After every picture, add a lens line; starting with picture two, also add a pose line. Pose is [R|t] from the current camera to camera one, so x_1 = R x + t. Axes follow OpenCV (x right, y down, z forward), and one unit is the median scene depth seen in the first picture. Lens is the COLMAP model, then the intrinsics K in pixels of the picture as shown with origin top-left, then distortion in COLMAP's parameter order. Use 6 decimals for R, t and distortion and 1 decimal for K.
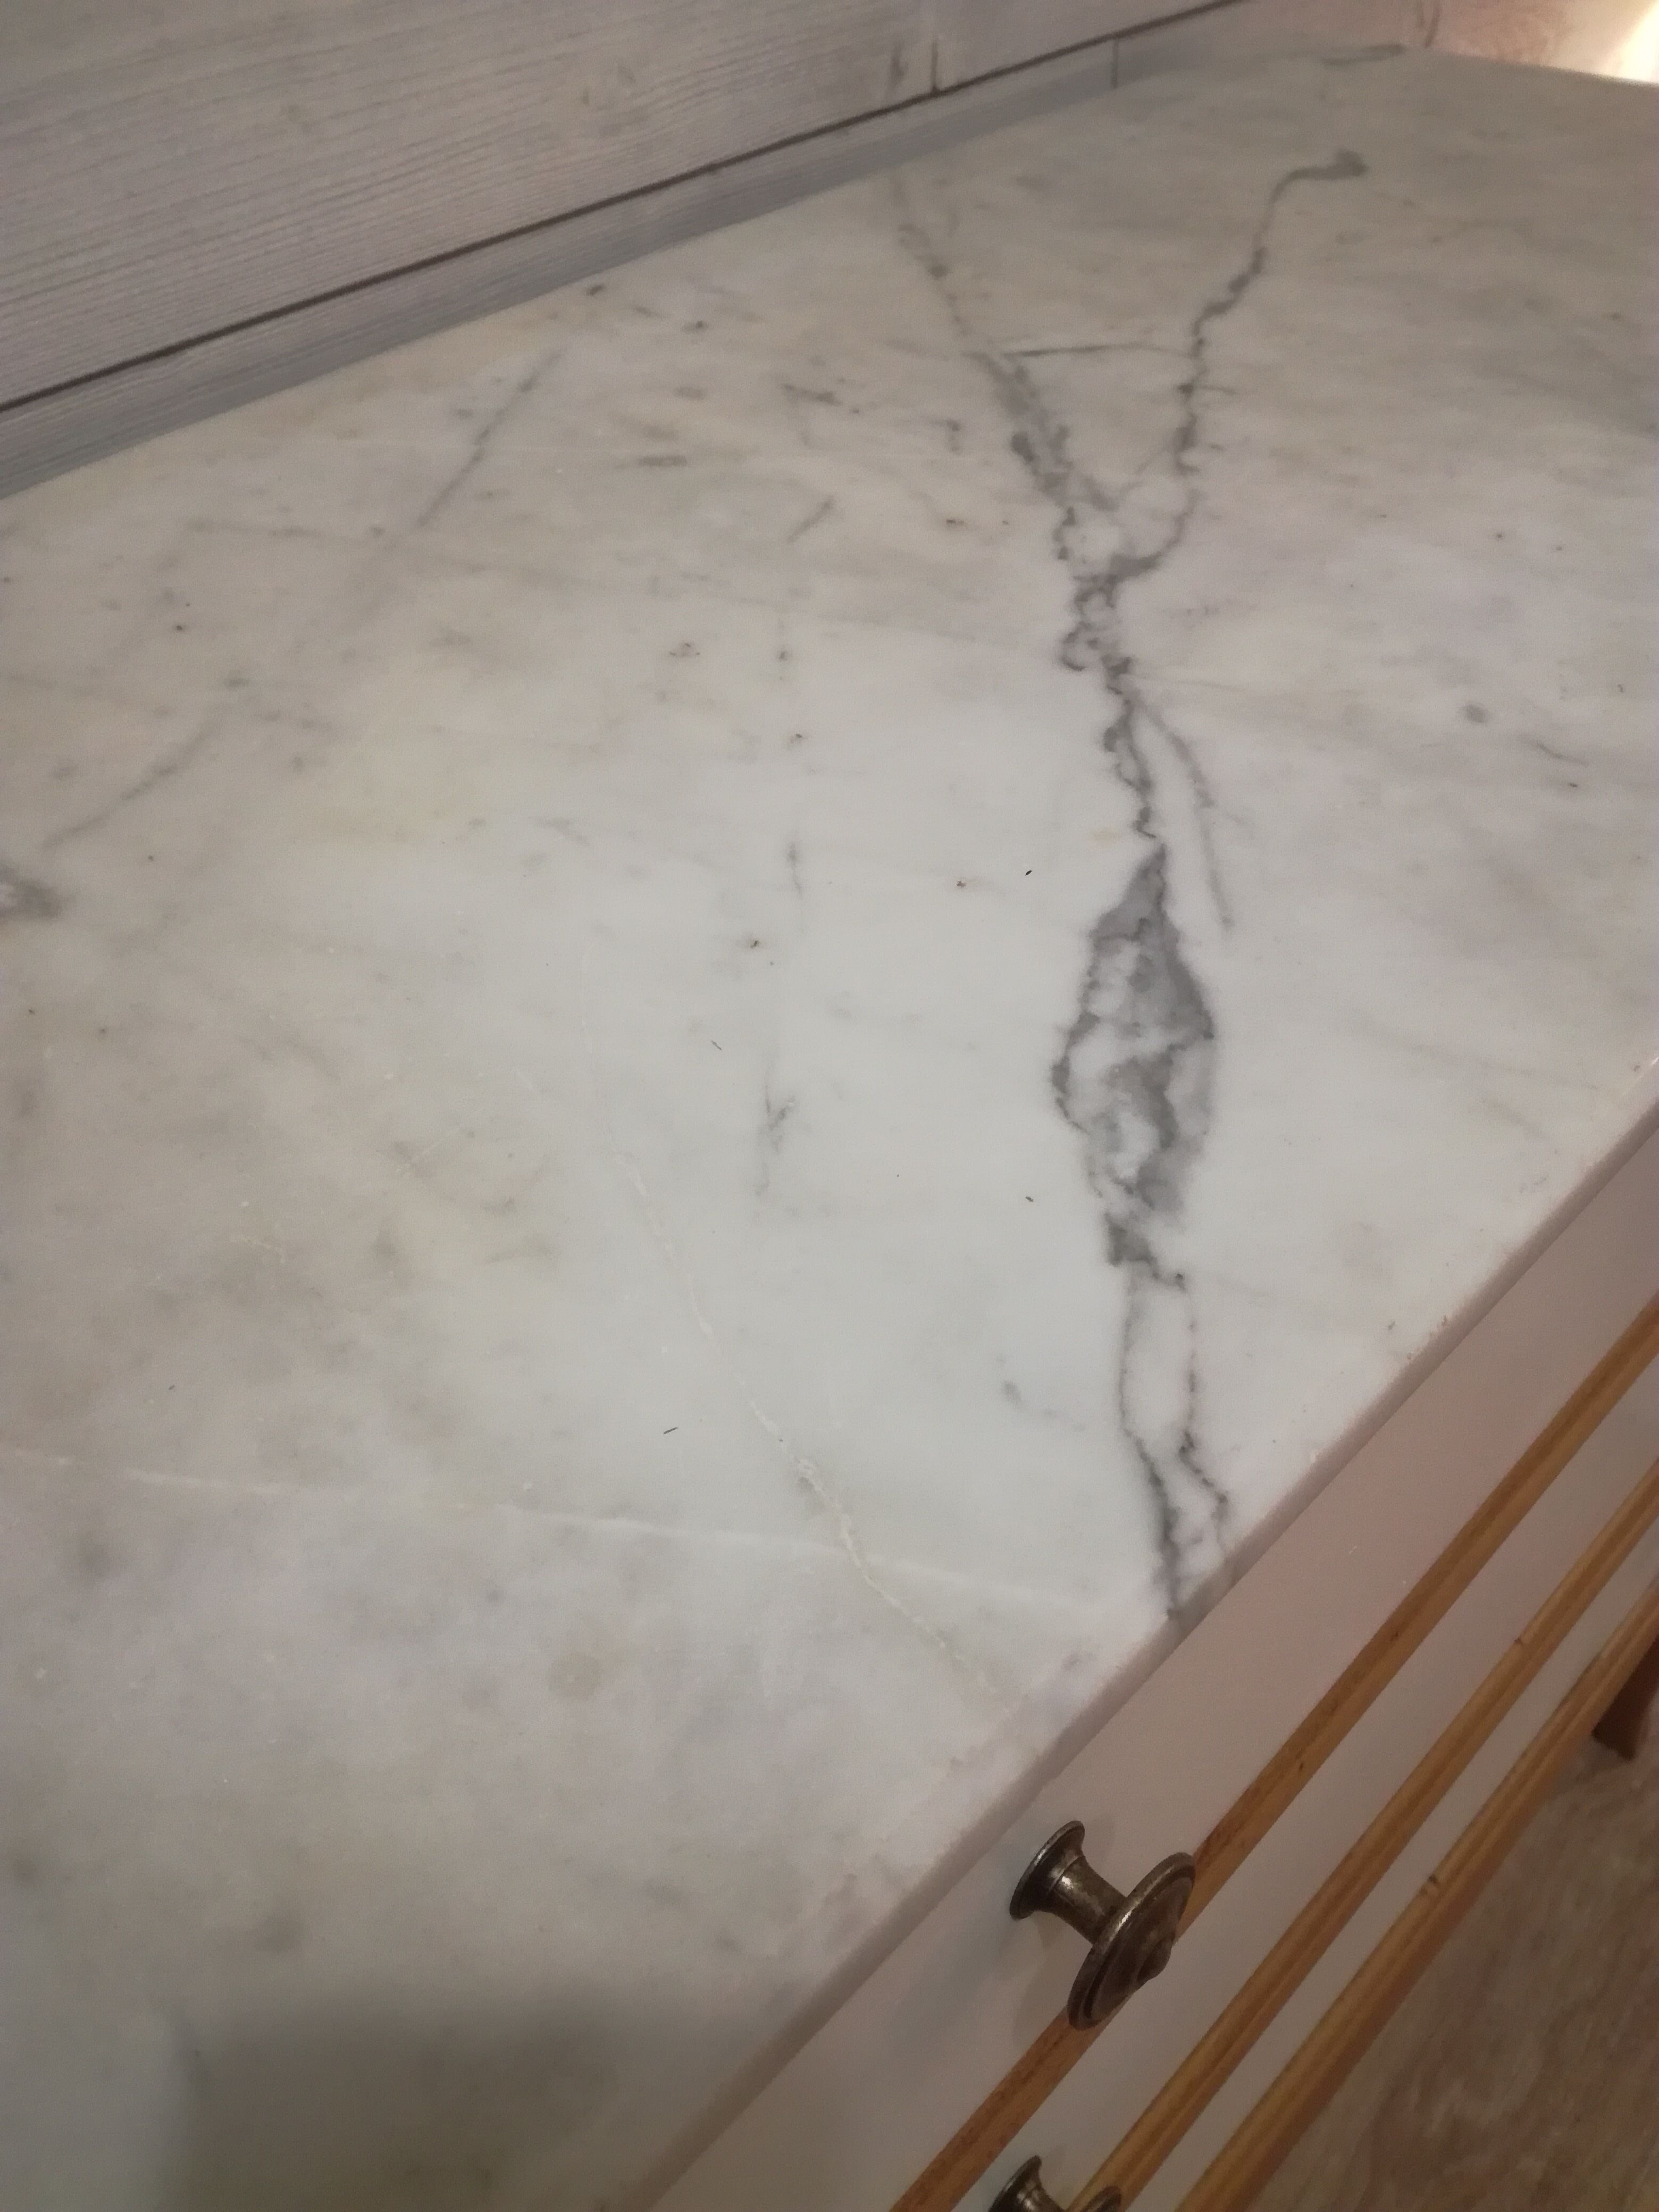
lens RADIAL K [[1834.6, 0, 829.5], [0, 1834.6, 1106.0], [0, 0, 1]] dist [0.001571, -0.001261]
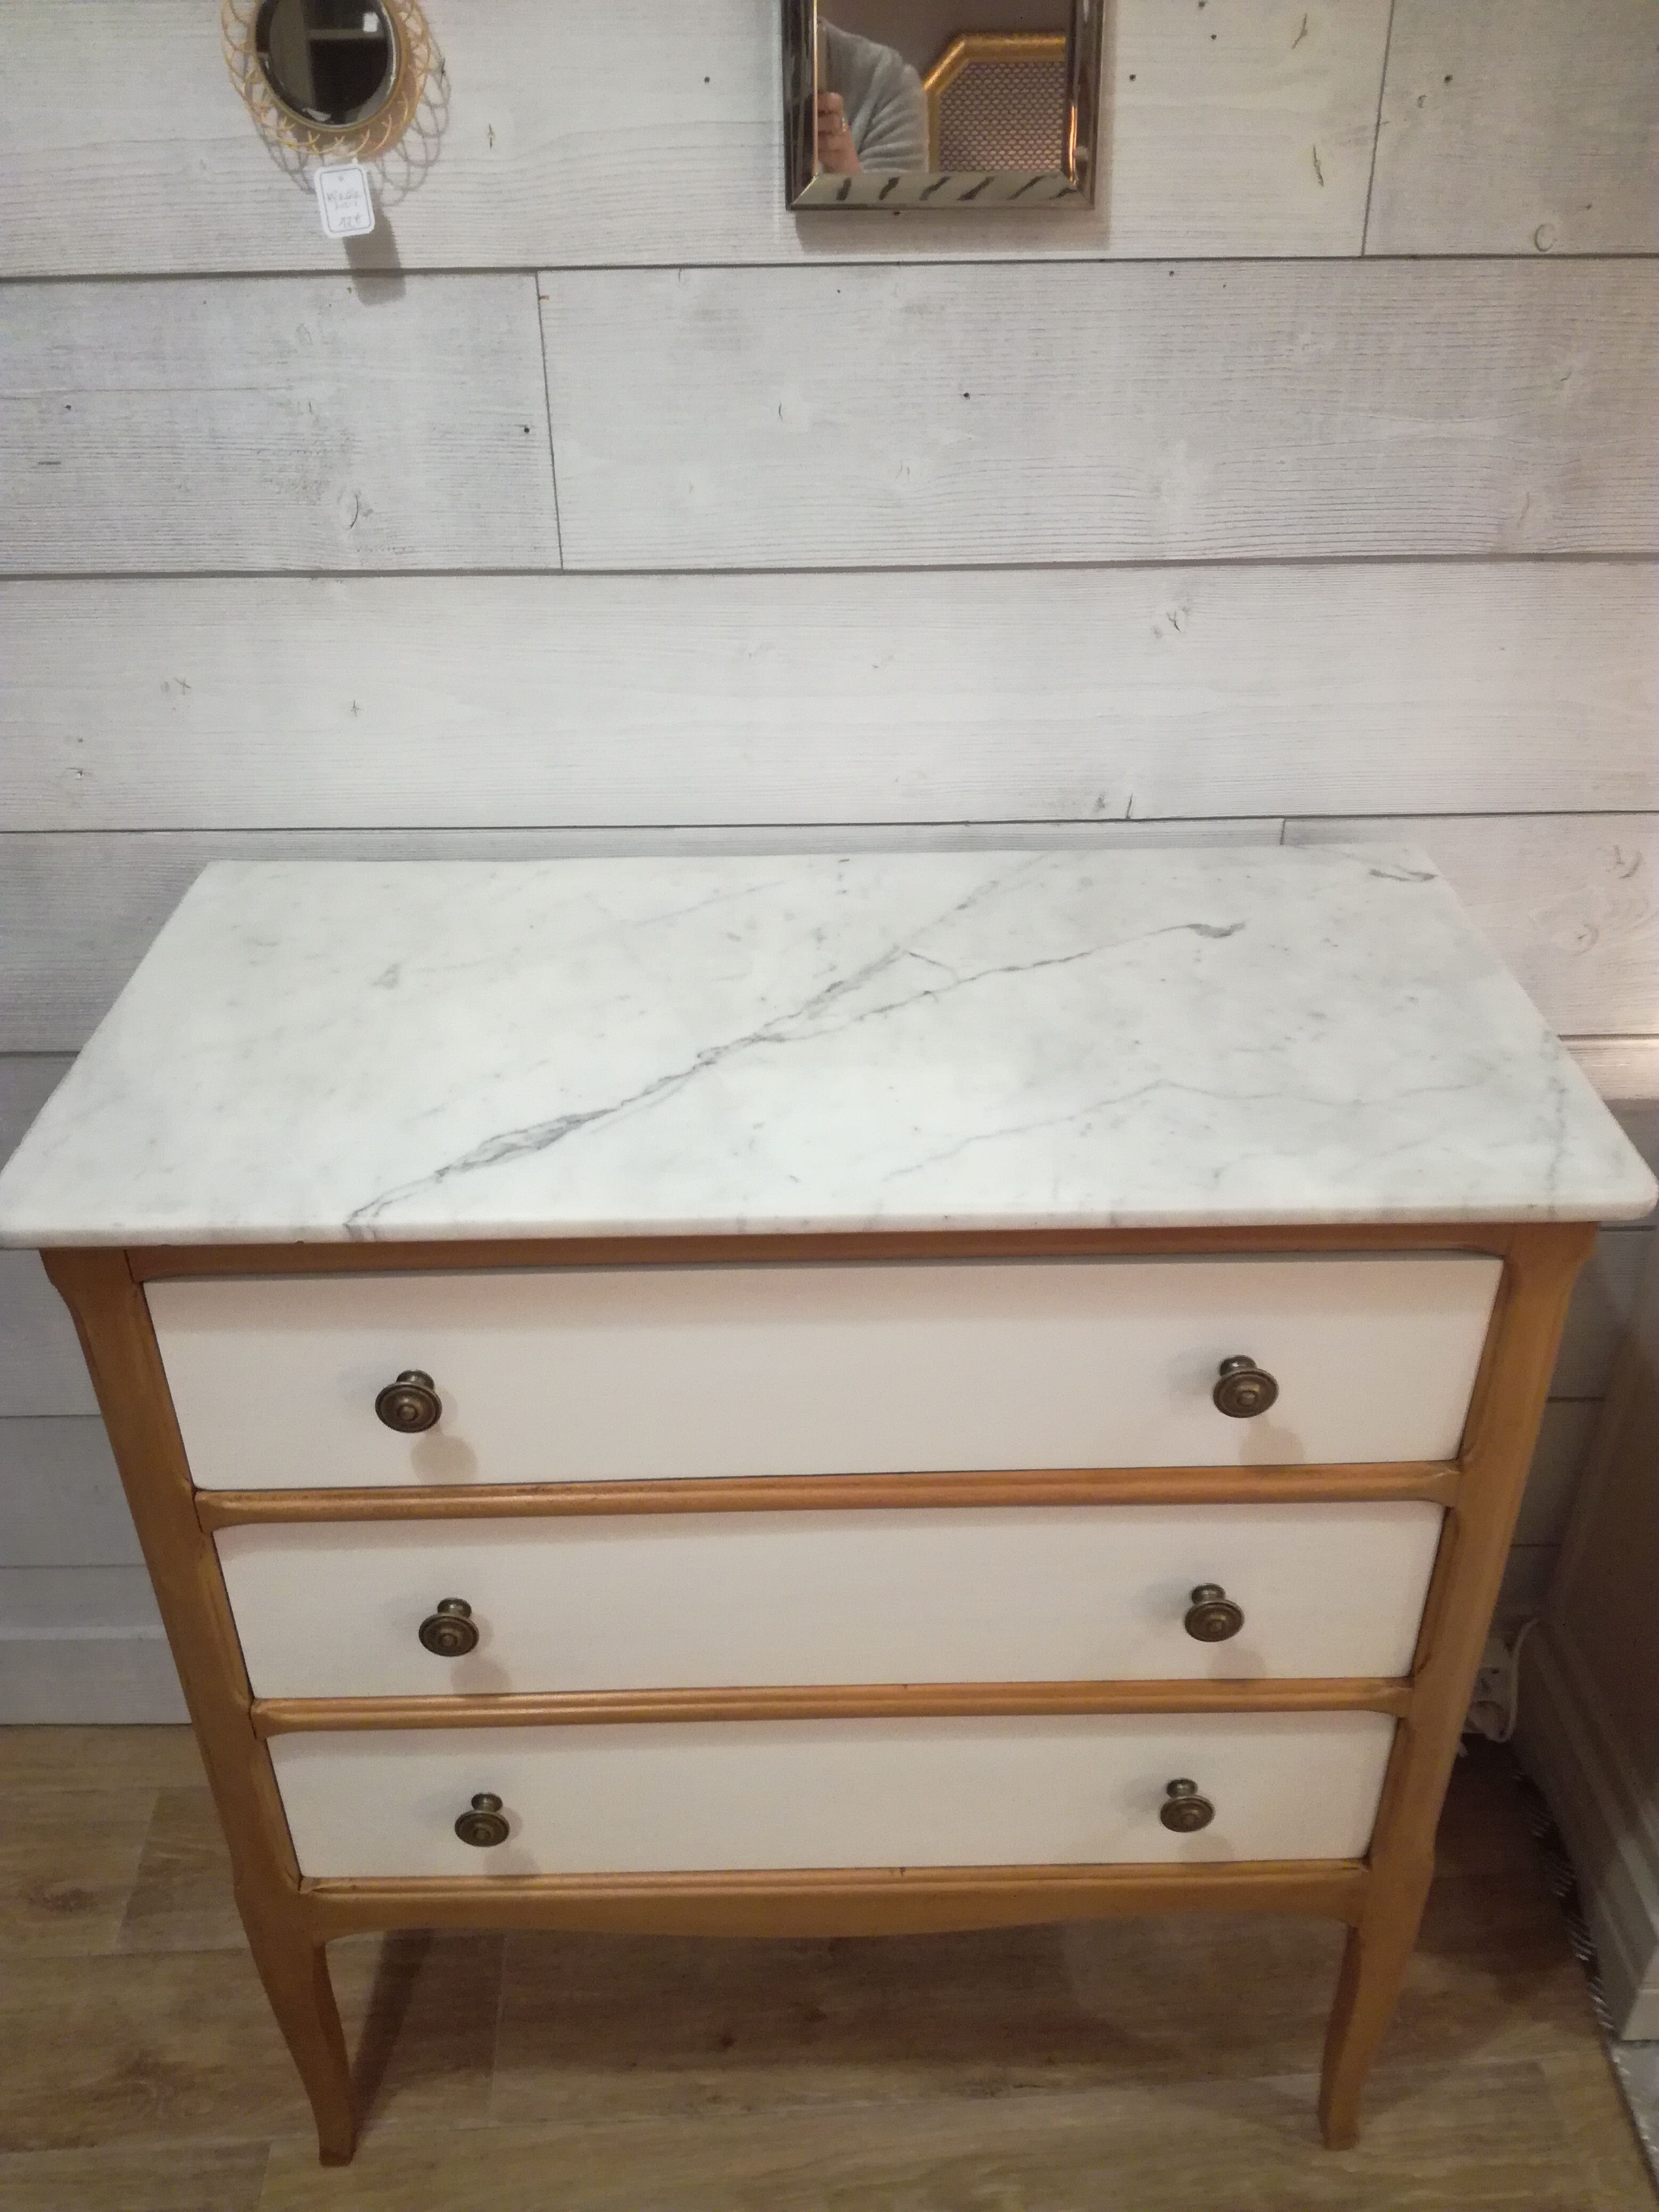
lens RADIAL K [[1788.4, 0, 829.5], [0, 1788.4, 1106.0], [0, 0, 1]] dist [0.068693, -0.107715]
pose [[0.711225, 0.407272, -0.572964, 1.778497], [-0.490030, 0.871632, 0.011291, -0.296798], [0.504013, 0.272739, 0.819503, -1.013106]]
